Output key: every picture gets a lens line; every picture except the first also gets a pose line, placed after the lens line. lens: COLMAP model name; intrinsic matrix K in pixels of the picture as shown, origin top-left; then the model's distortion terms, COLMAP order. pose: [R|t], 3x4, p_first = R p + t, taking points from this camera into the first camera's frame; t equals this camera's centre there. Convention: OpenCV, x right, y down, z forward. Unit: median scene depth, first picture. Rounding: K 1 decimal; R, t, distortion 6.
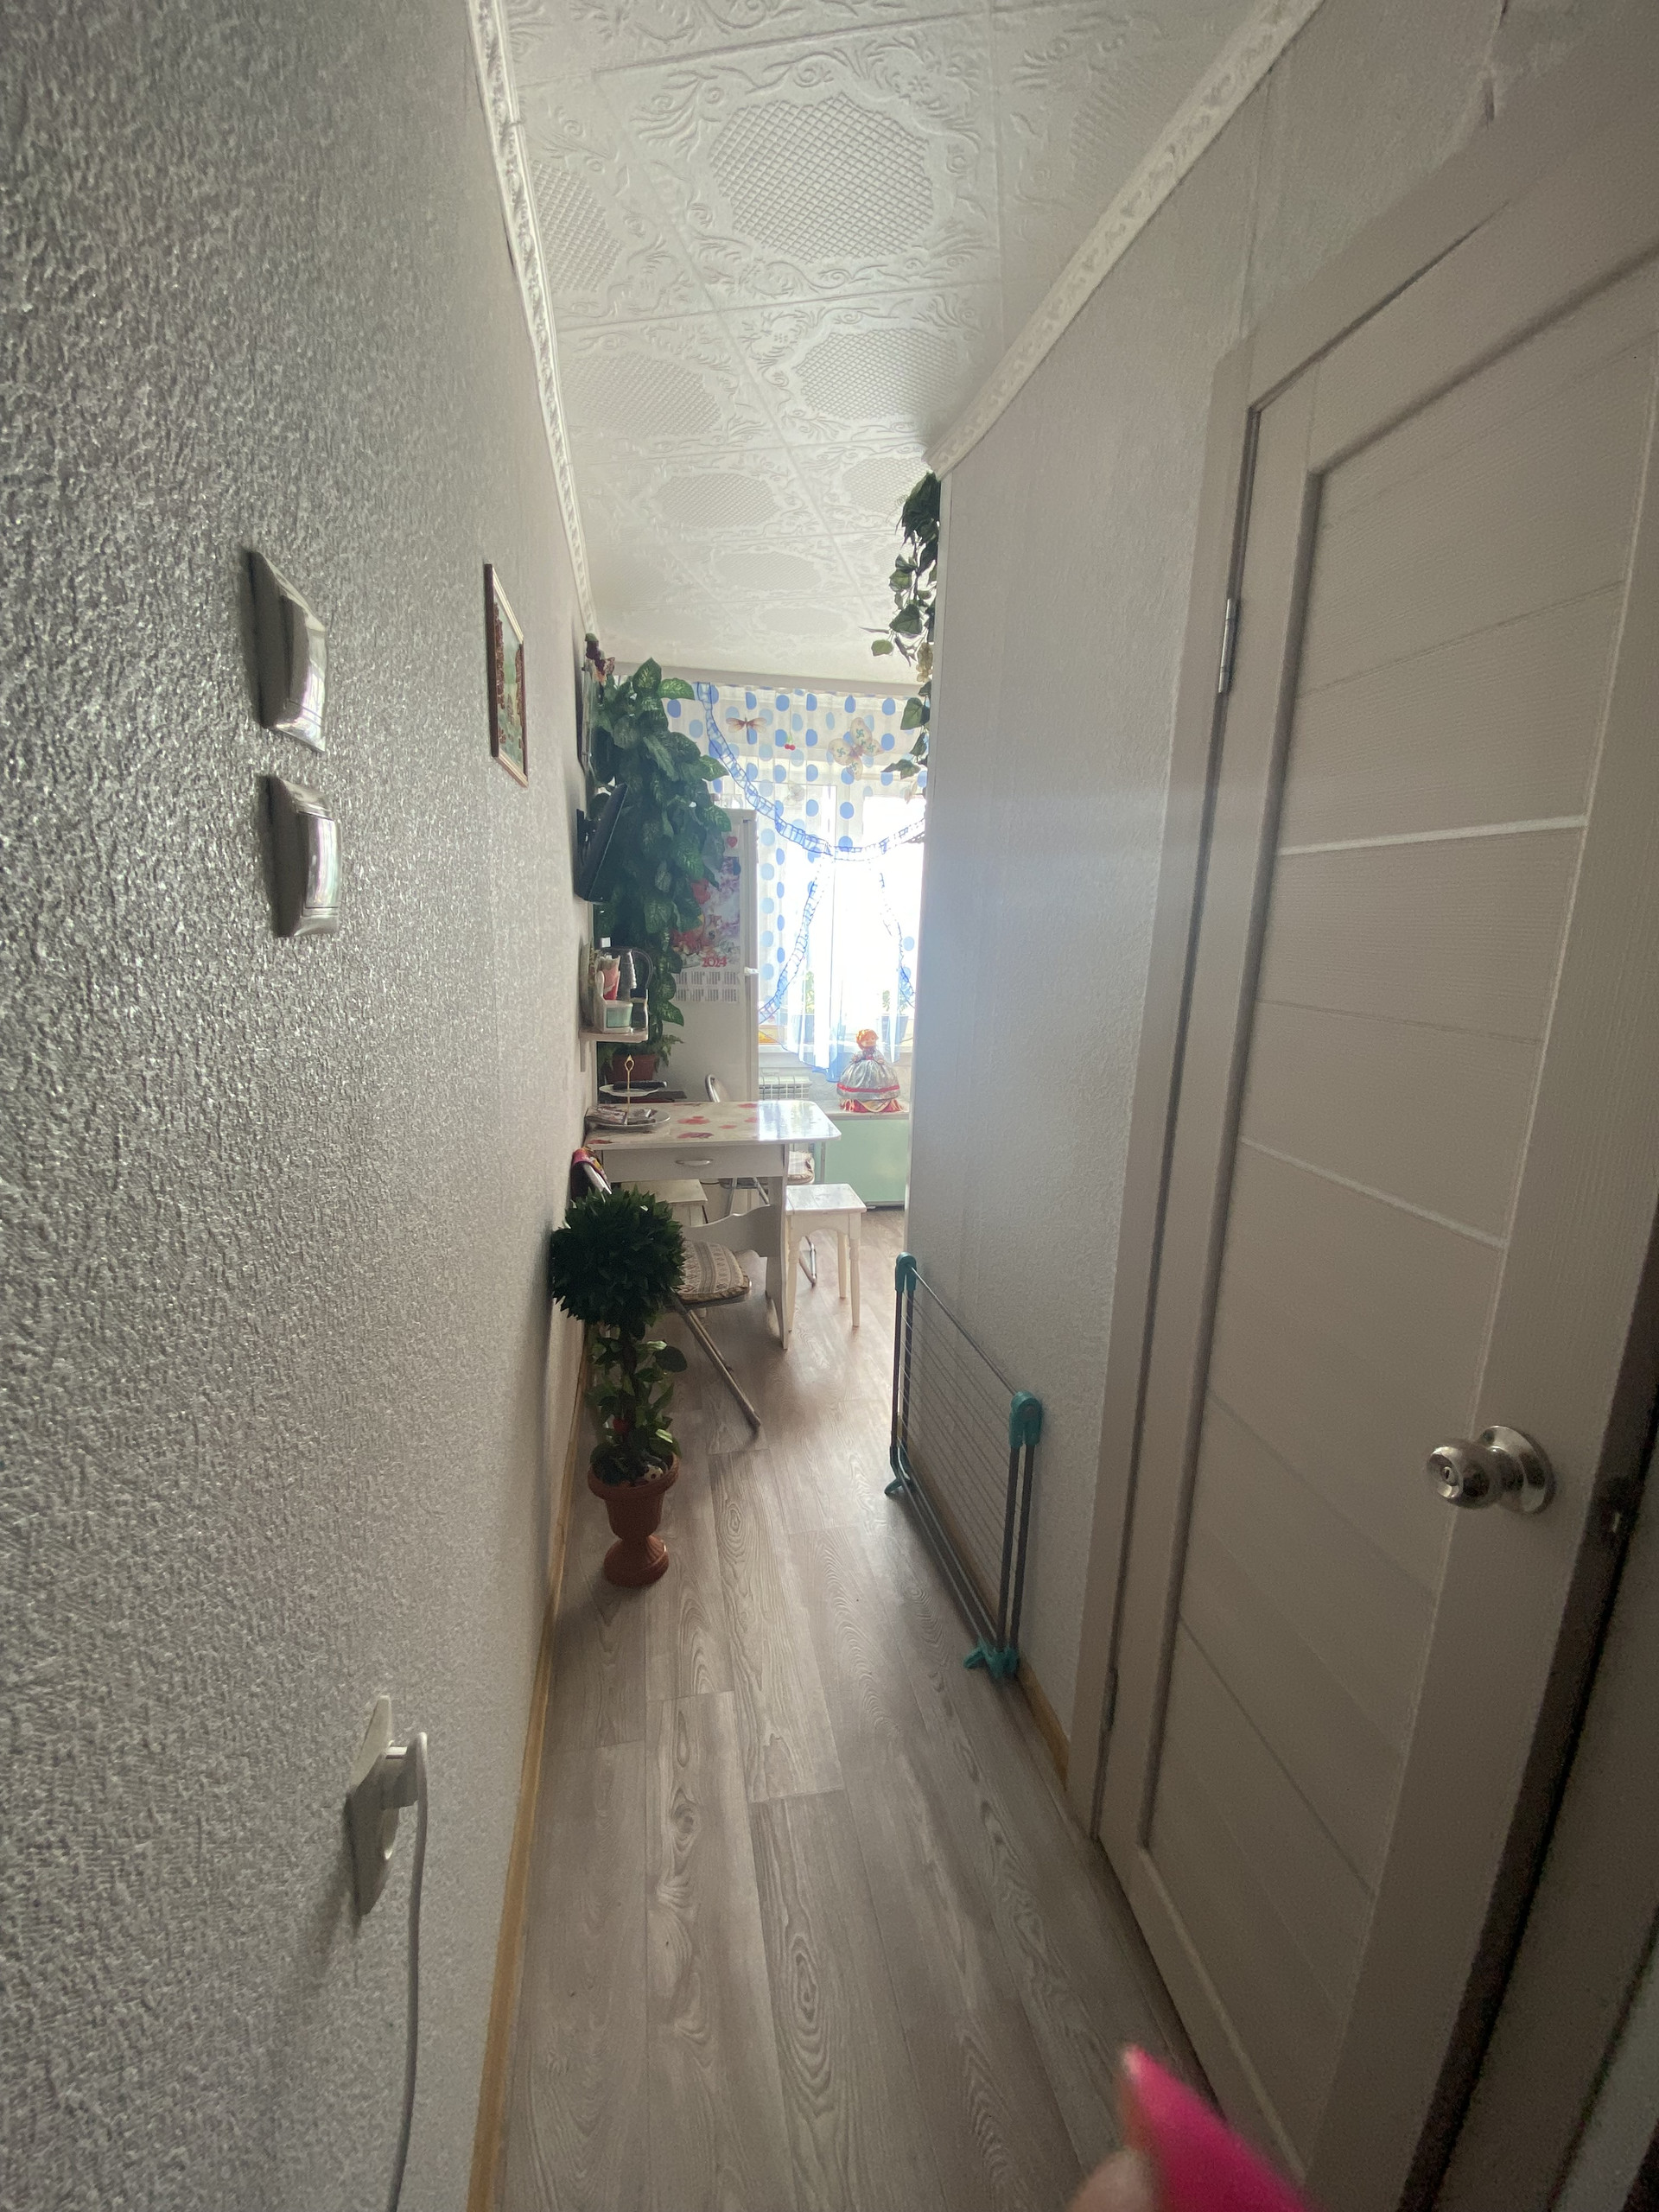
lens RADIAL K [[910.2, 0, 823.1], [0, 910.2, 1111.5], [0, 0, 1]] dist [0.021131, -0.000101]
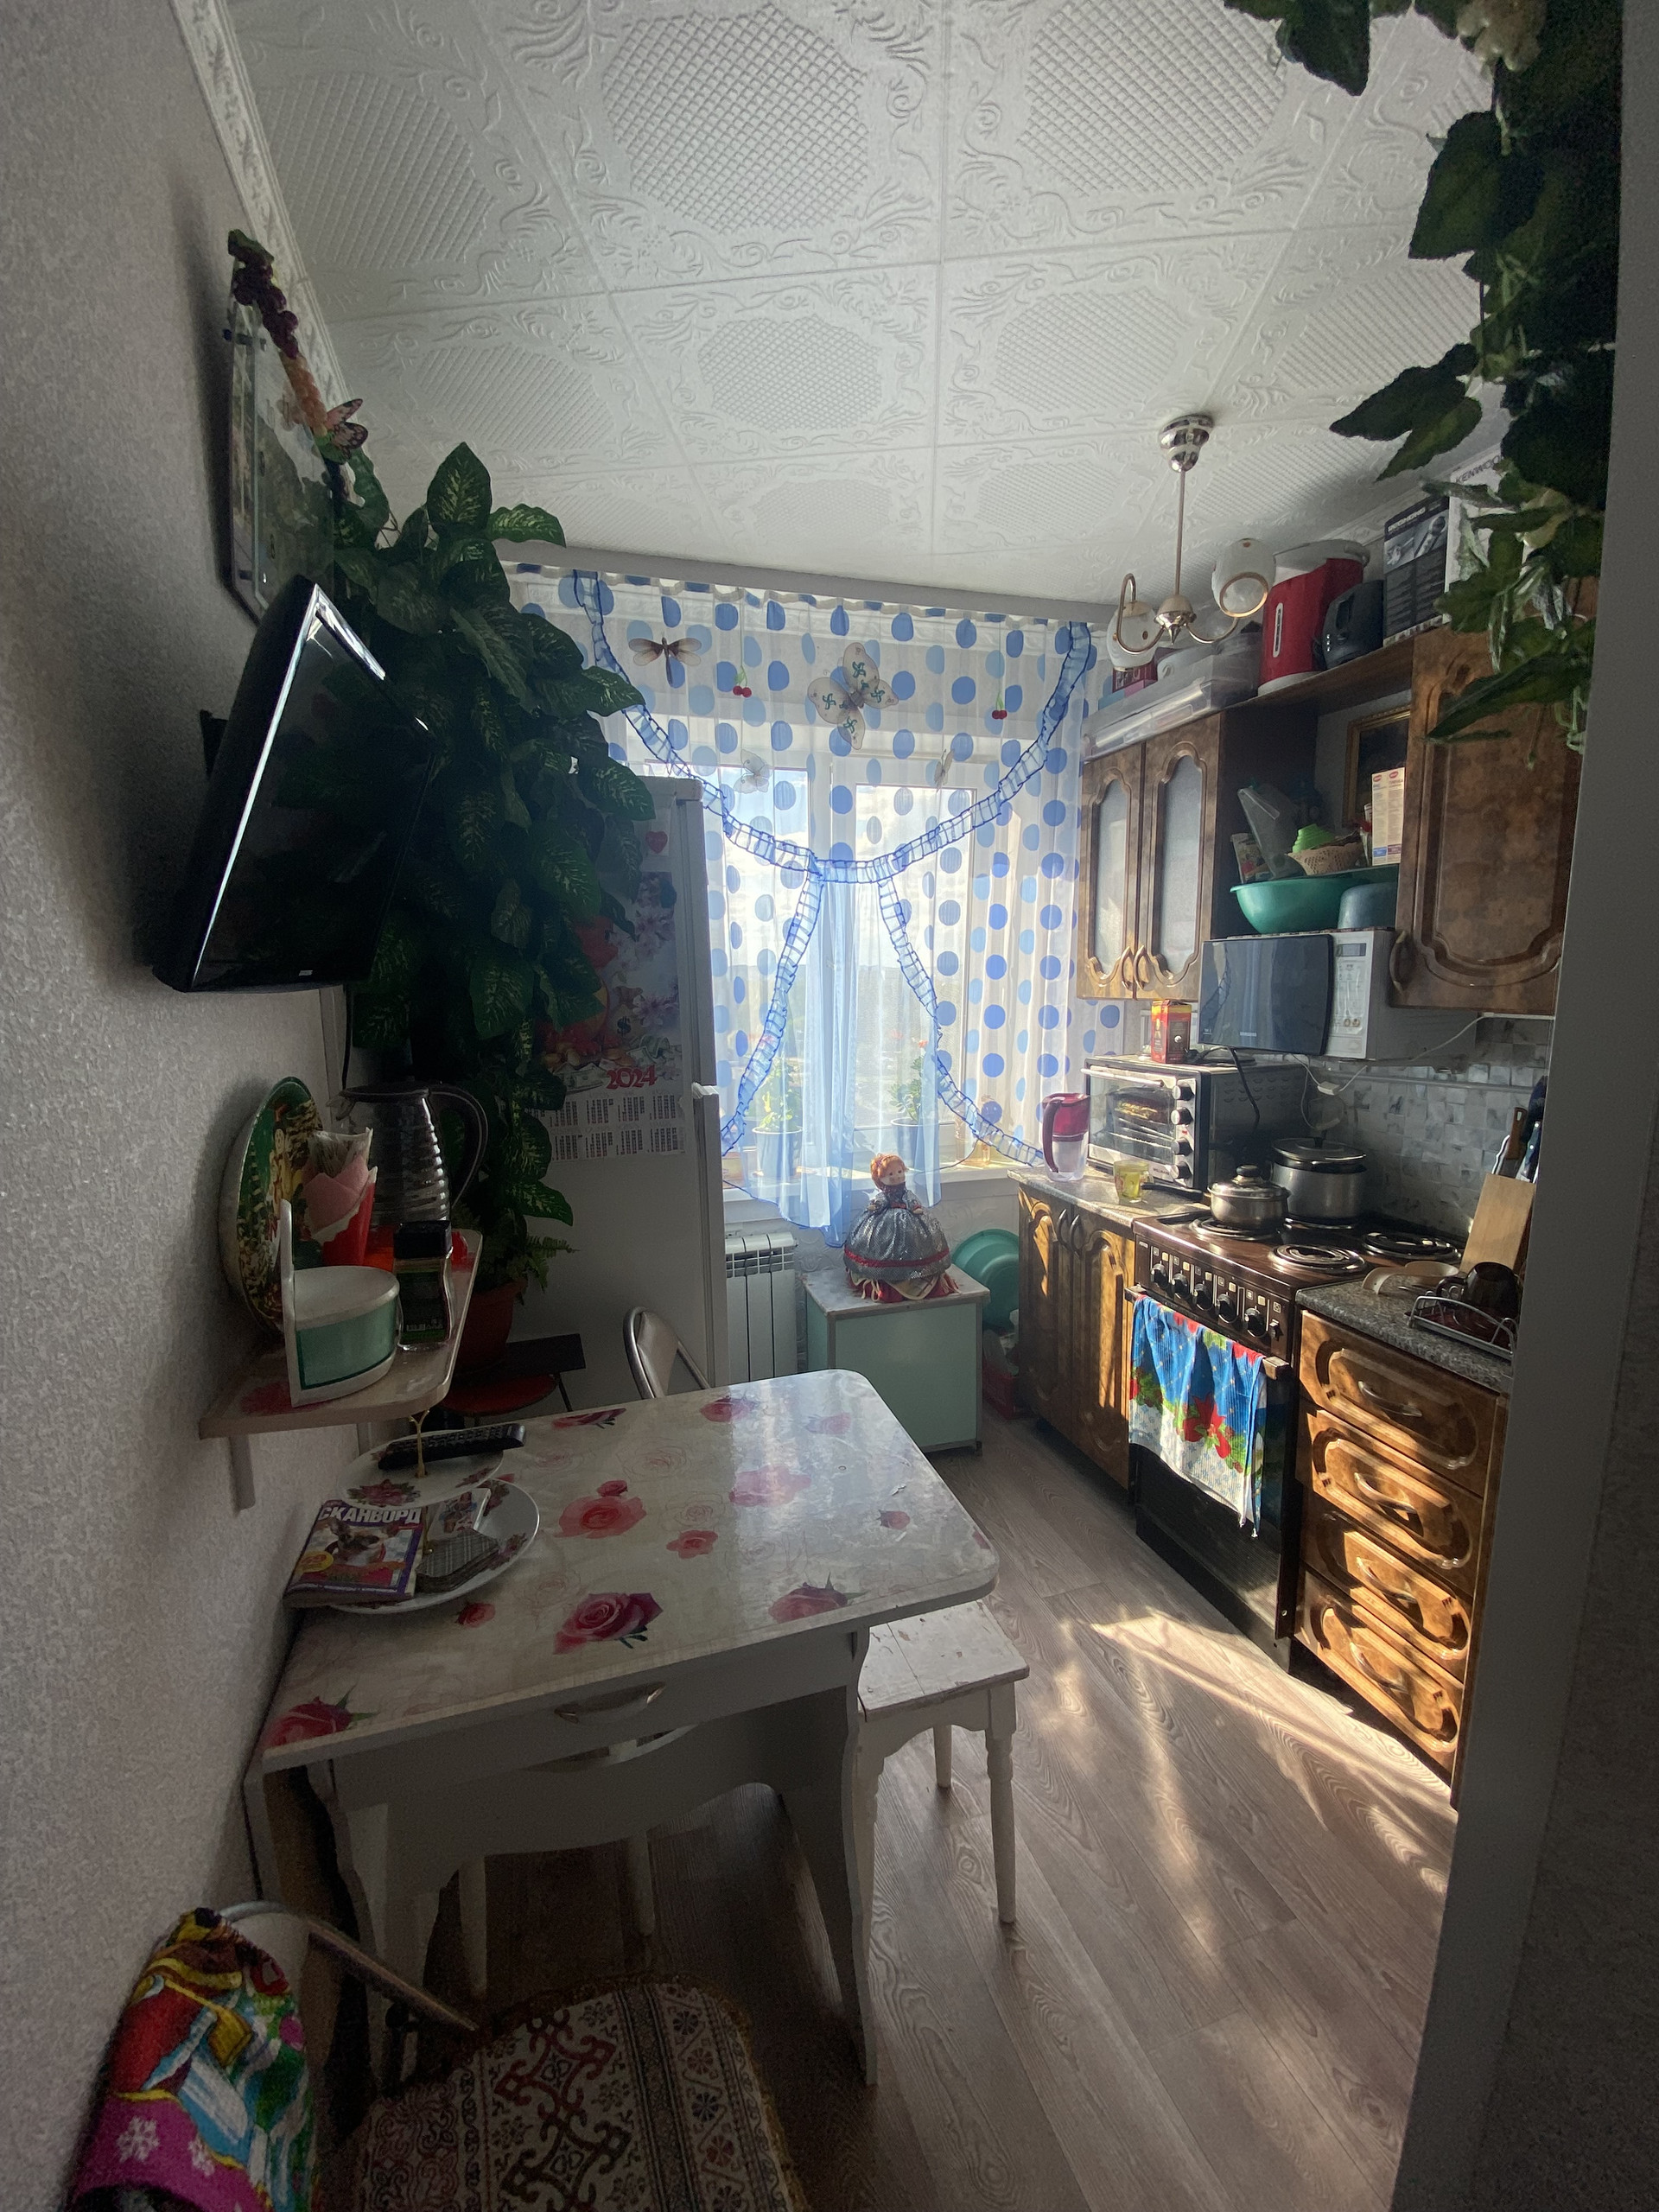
lens RADIAL K [[910.2, 0, 834.9], [0, 910.2, 1107.6], [0, 0, 1]] dist [0.021131, -0.000101]
pose [[0.992684, -0.052525, 0.108720, -0.062128], [0.057791, 0.997275, -0.045866, -0.116380], [-0.106014, 0.051814, 0.993014, 0.478997]]
